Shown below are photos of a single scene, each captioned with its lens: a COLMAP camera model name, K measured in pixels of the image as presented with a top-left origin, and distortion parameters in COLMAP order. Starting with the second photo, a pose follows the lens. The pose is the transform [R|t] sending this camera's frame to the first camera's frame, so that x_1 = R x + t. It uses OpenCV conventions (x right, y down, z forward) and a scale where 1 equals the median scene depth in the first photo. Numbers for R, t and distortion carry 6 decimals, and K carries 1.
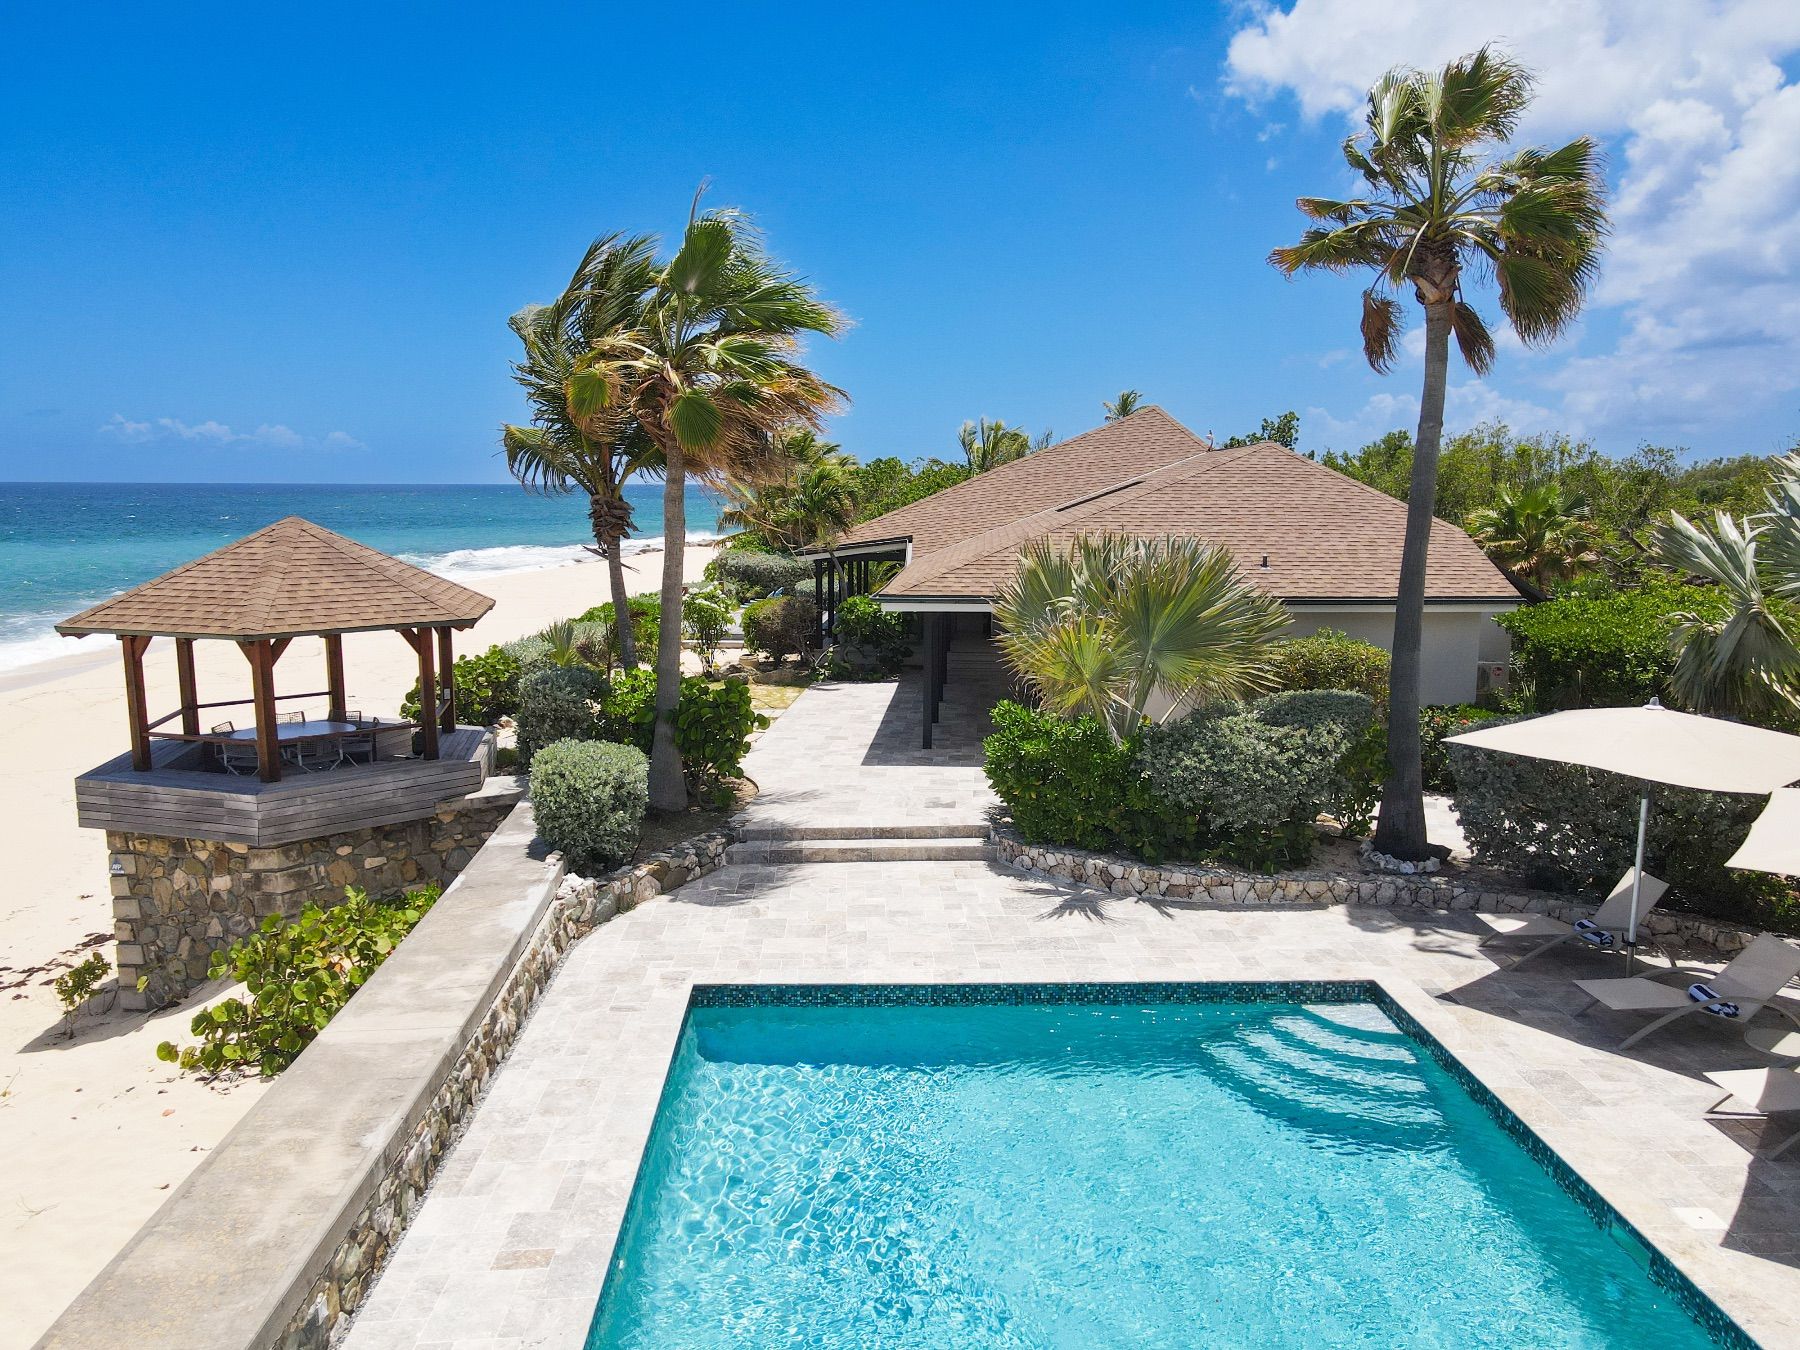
lens RADIAL K [[1270.5, 0, 843.9], [0, 1270.5, 673.1], [0, 0, 1]] dist [0.004998, 0.003627]
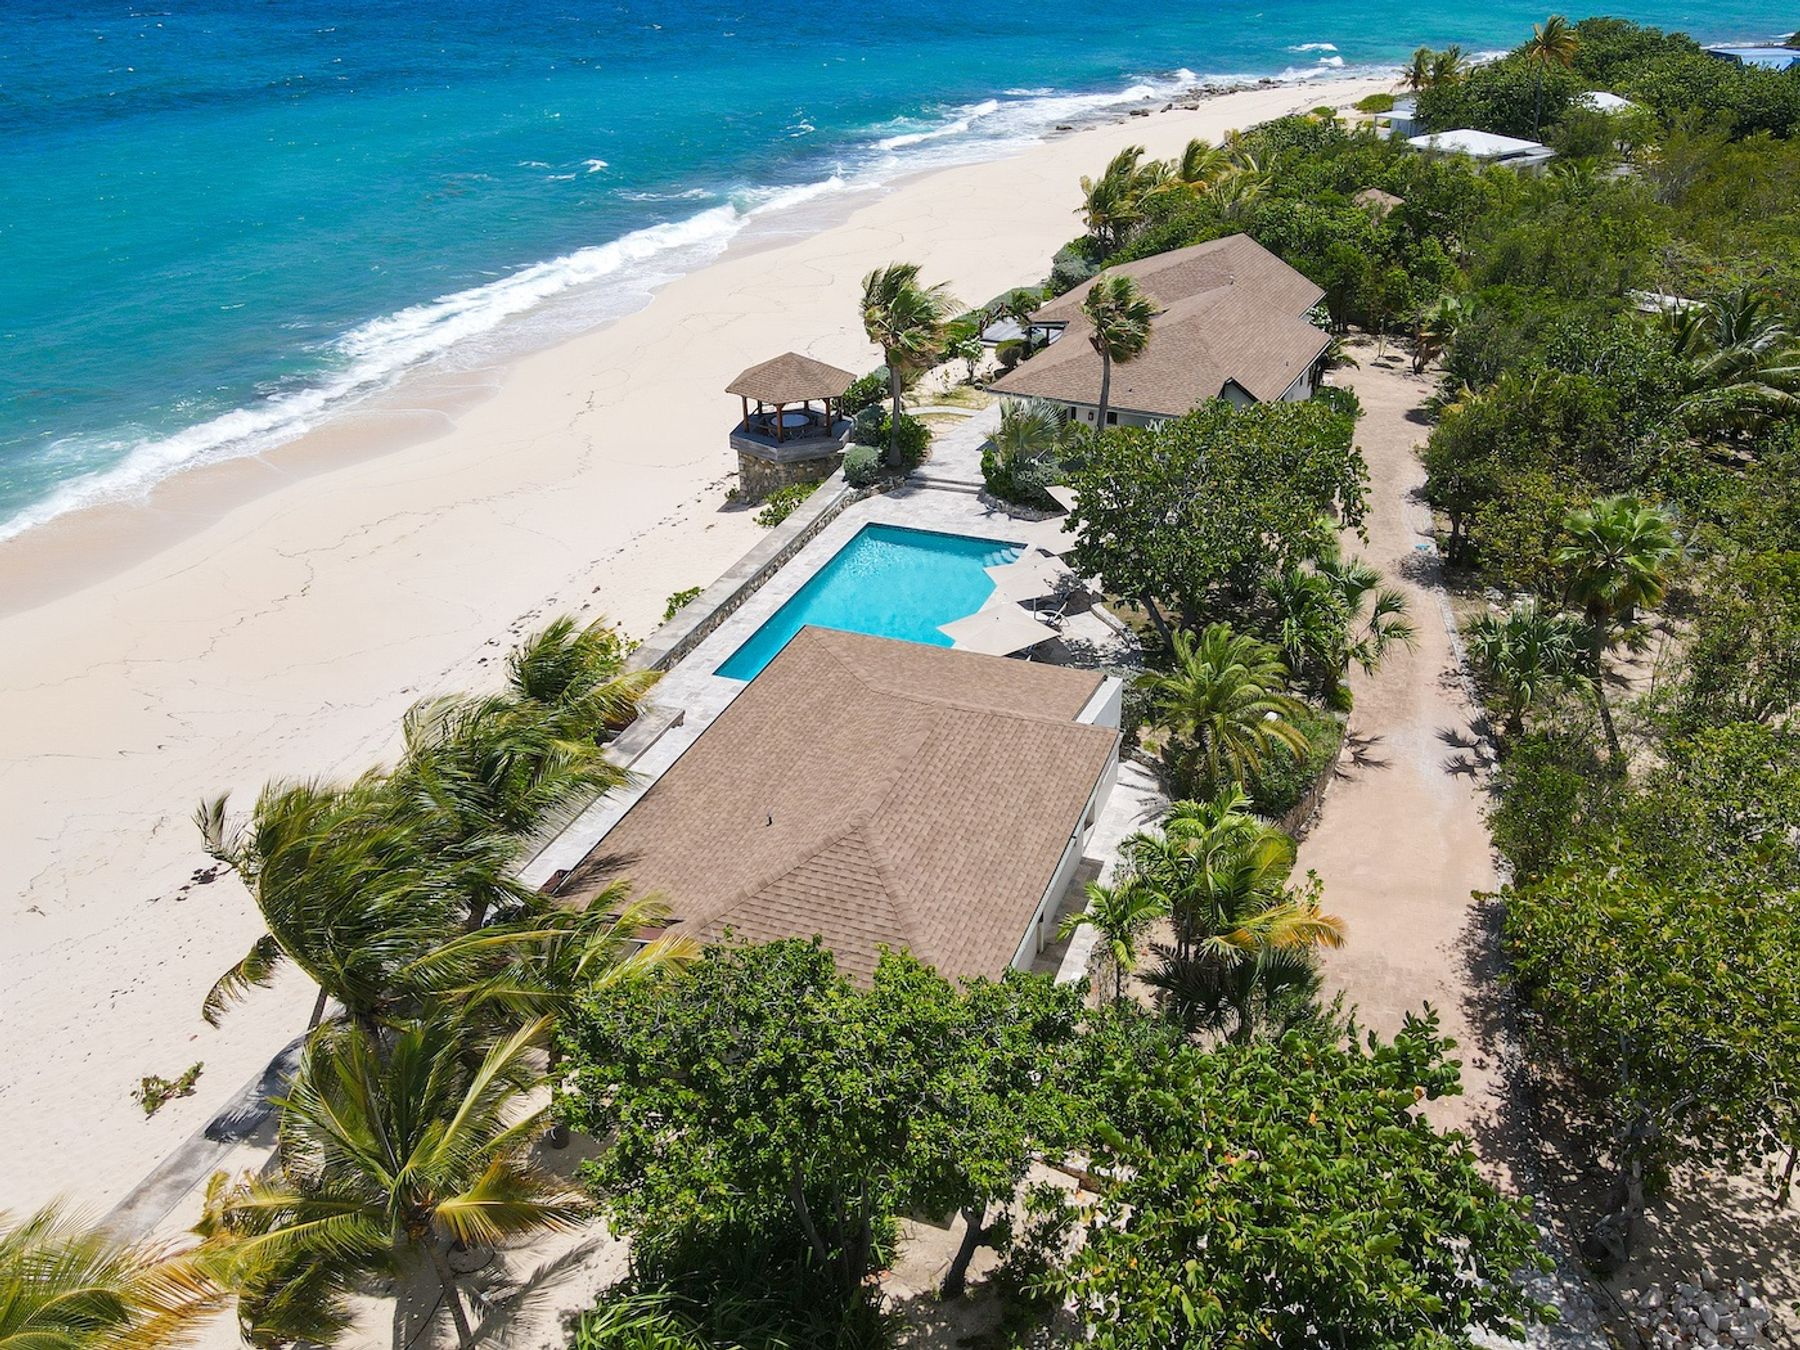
lens RADIAL K [[1271.6, 0, 900.0], [0, 1271.6, 675.0], [0, 0, 1]] dist [-0.019228, 0.046544]
pose [[0.928985, 0.176244, -0.325462, 1.127374], [-0.040608, 0.922573, 0.383680, -0.705991], [0.367884, -0.343216, 0.864213, -2.157856]]
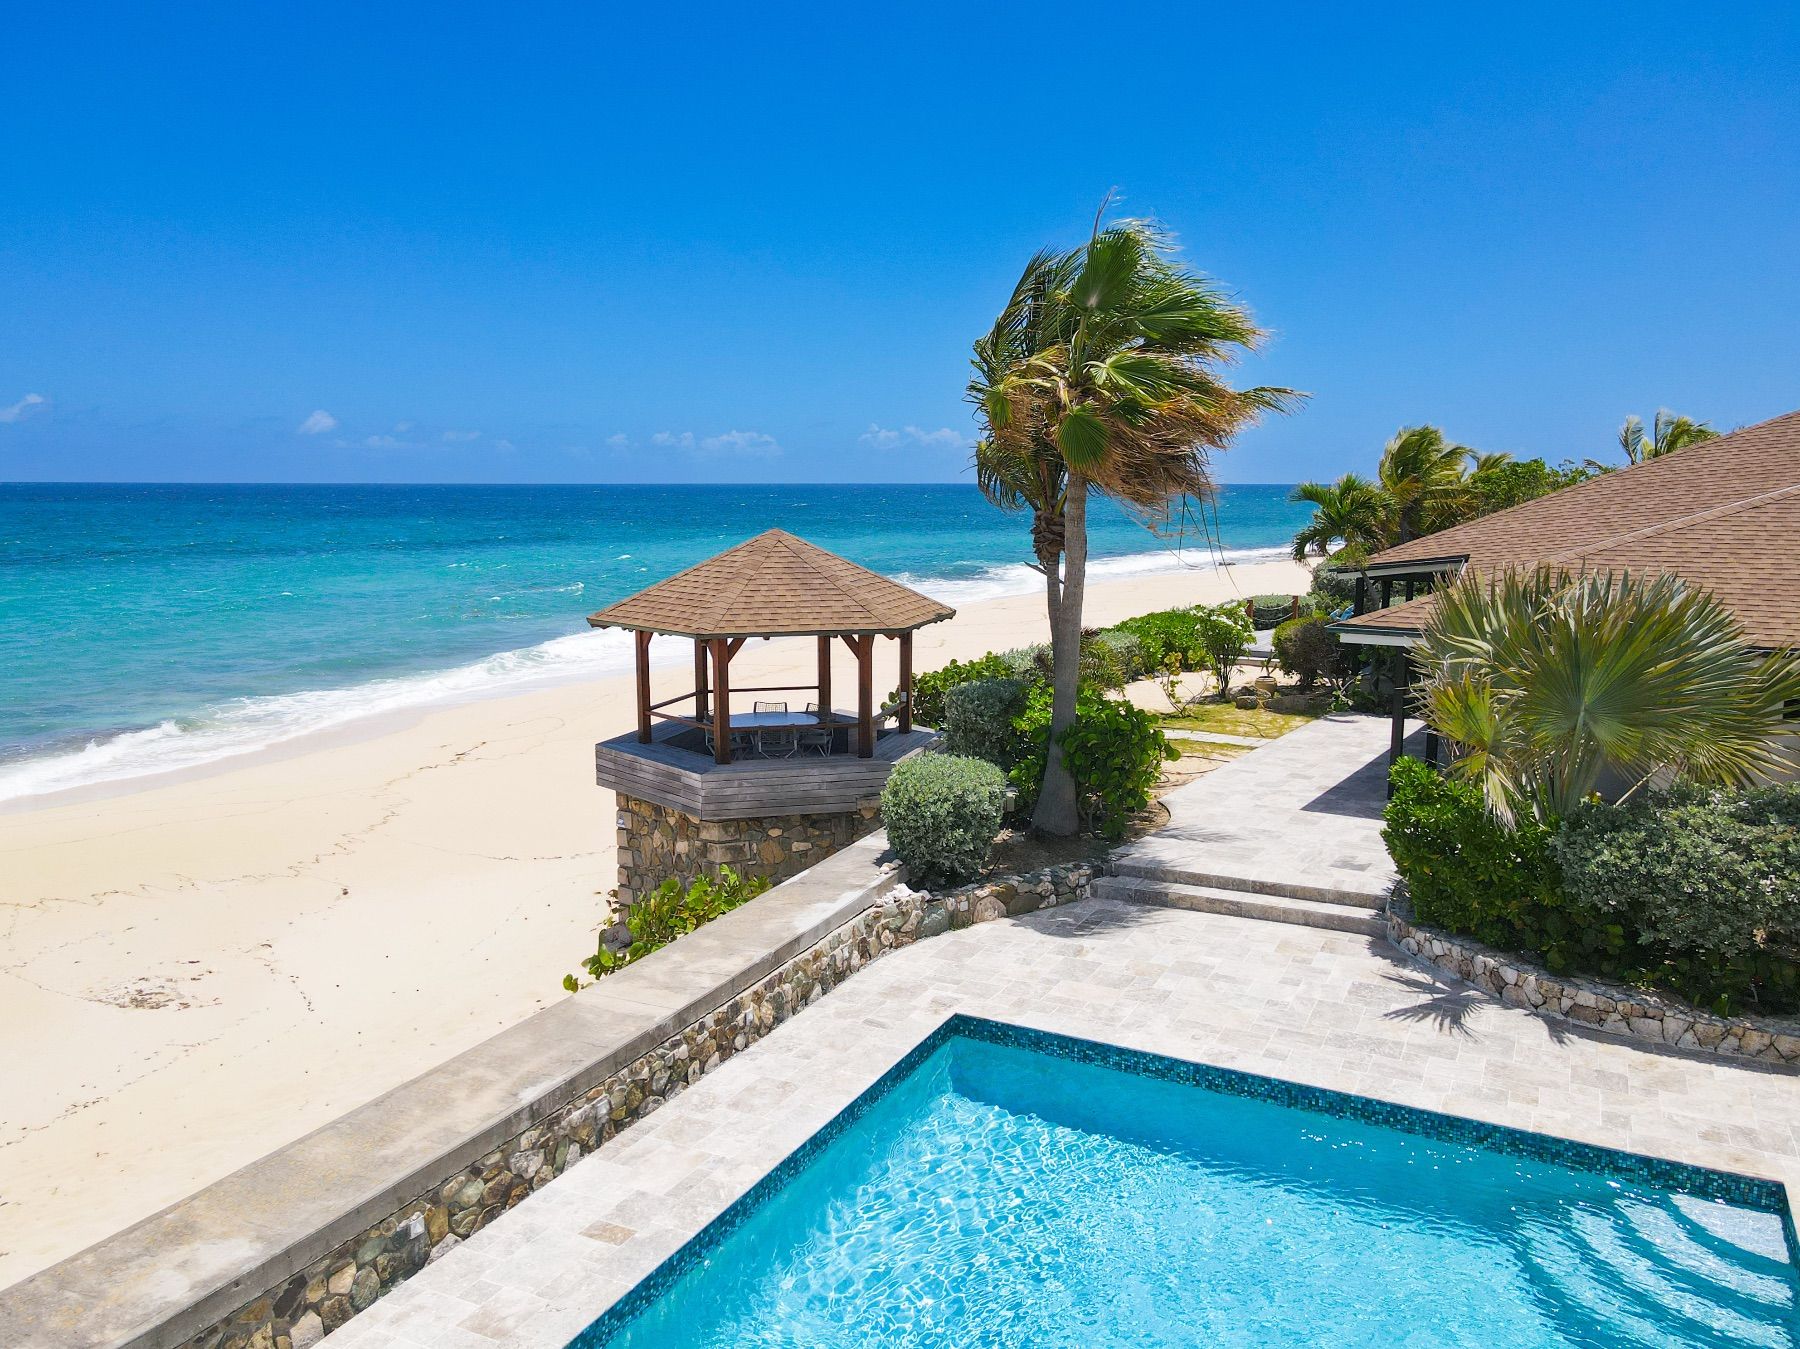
lens RADIAL K [[1271.6, 0, 900.0], [0, 1271.6, 674.5], [0, 0, 1]] dist [-0.019228, 0.046544]
pose [[0.882814, 0.068338, -0.464726, 0.232064], [-0.067781, 0.997539, 0.017929, -0.027668], [0.464807, 0.015672, 0.885273, 0.076794]]
